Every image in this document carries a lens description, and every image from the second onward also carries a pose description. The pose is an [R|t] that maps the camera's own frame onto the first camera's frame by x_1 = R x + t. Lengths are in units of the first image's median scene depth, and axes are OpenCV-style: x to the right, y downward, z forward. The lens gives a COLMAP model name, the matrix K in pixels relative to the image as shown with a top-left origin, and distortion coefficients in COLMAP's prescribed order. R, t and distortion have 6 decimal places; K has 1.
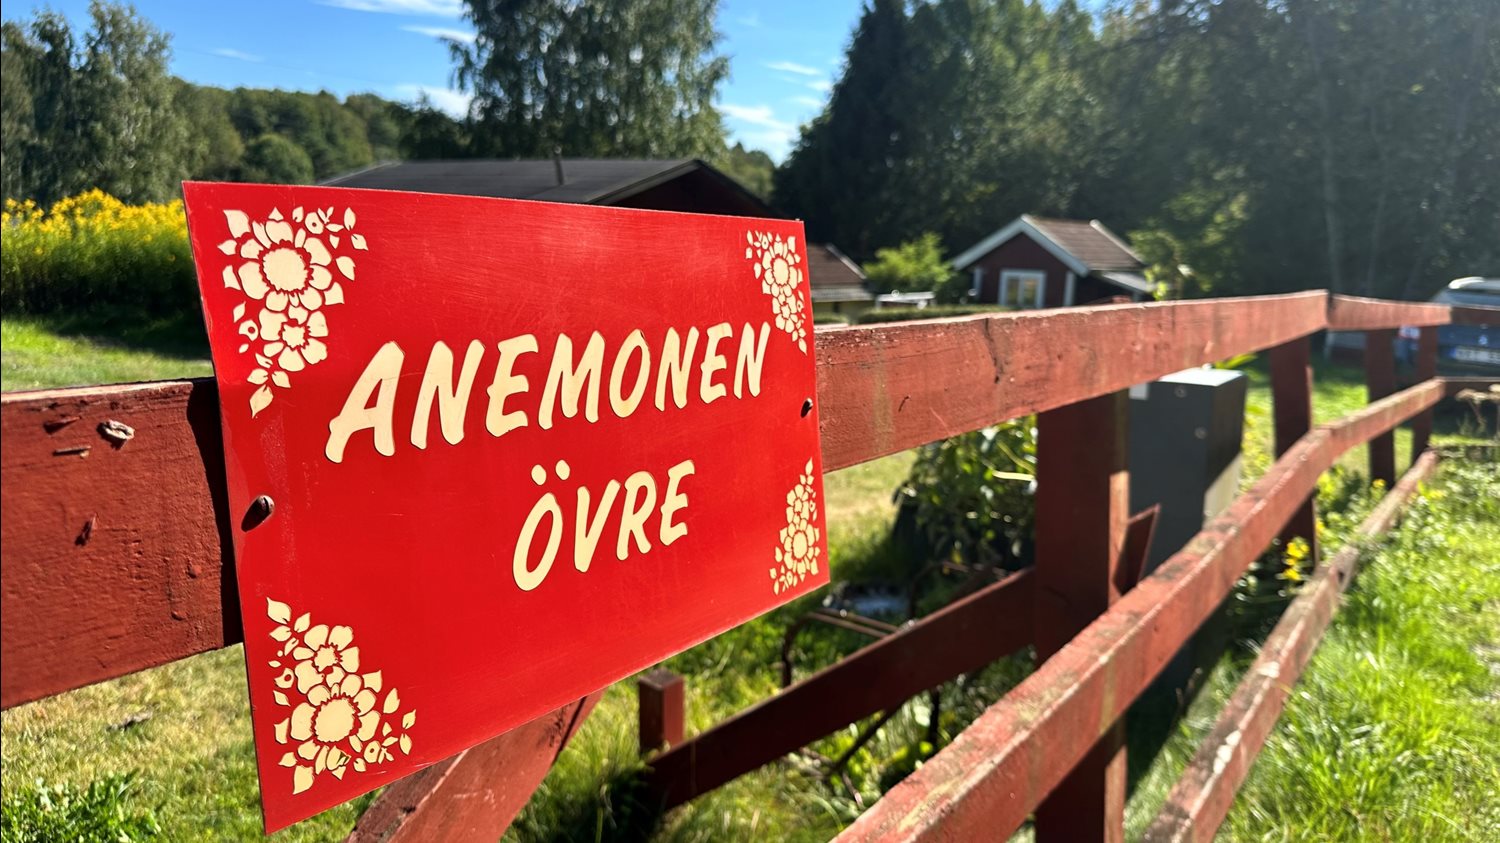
lens RADIAL K [[1034.0, 0, 751.9], [0, 1034.0, 424.8], [0, 0, 1]] dist [-0.011810, -0.009872]
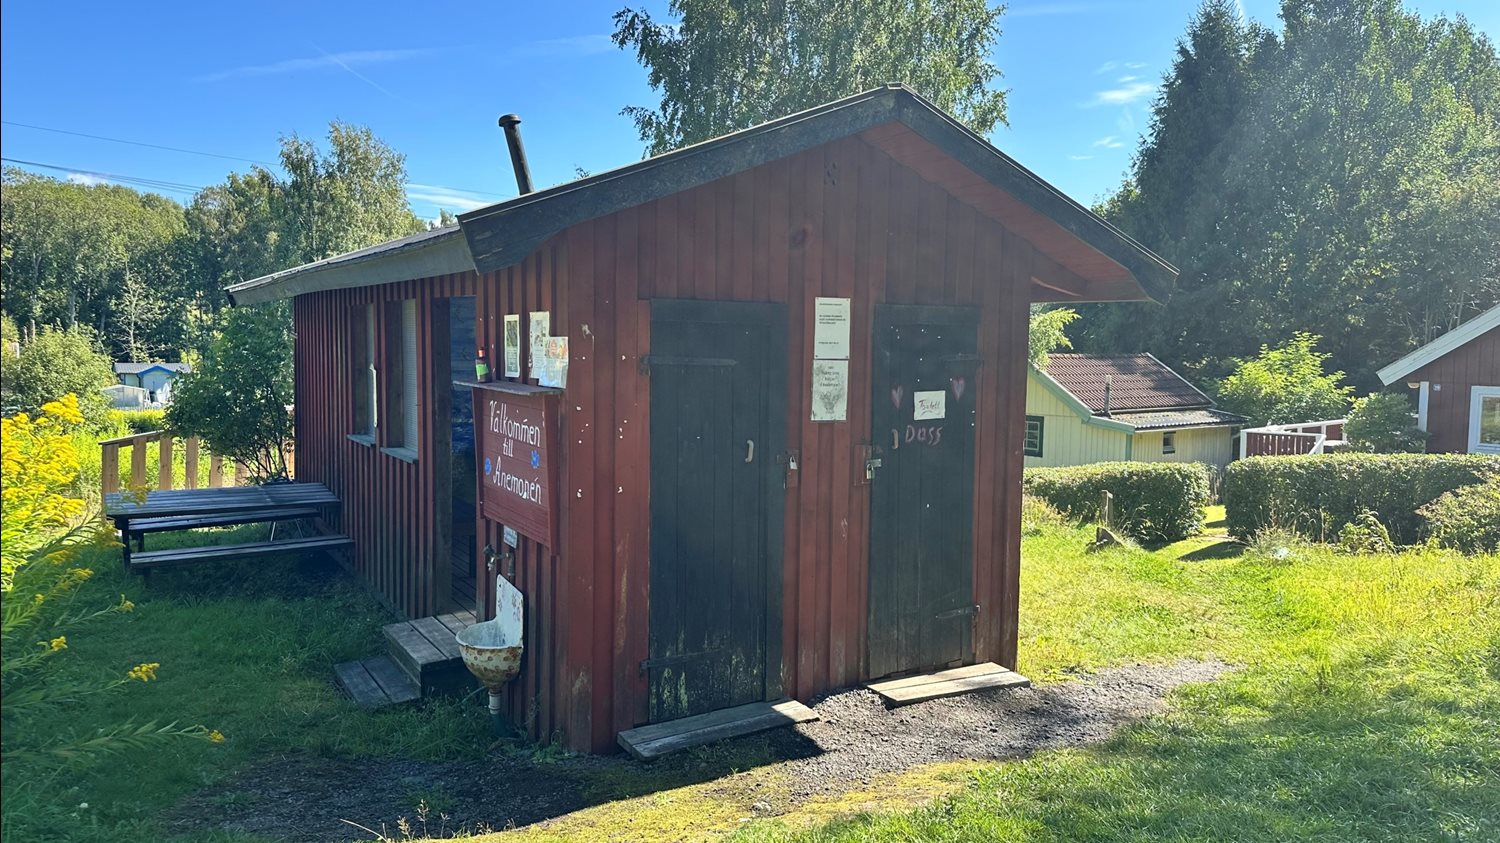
lens RADIAL K [[1034.0, 0, 748.9], [0, 1034.0, 417.4], [0, 0, 1]] dist [-0.011810, -0.009872]
pose [[0.965702, -0.009666, -0.259474, -0.007711], [-0.021743, 0.992787, -0.117905, -0.038591], [0.258742, 0.119502, 0.958526, 0.243117]]
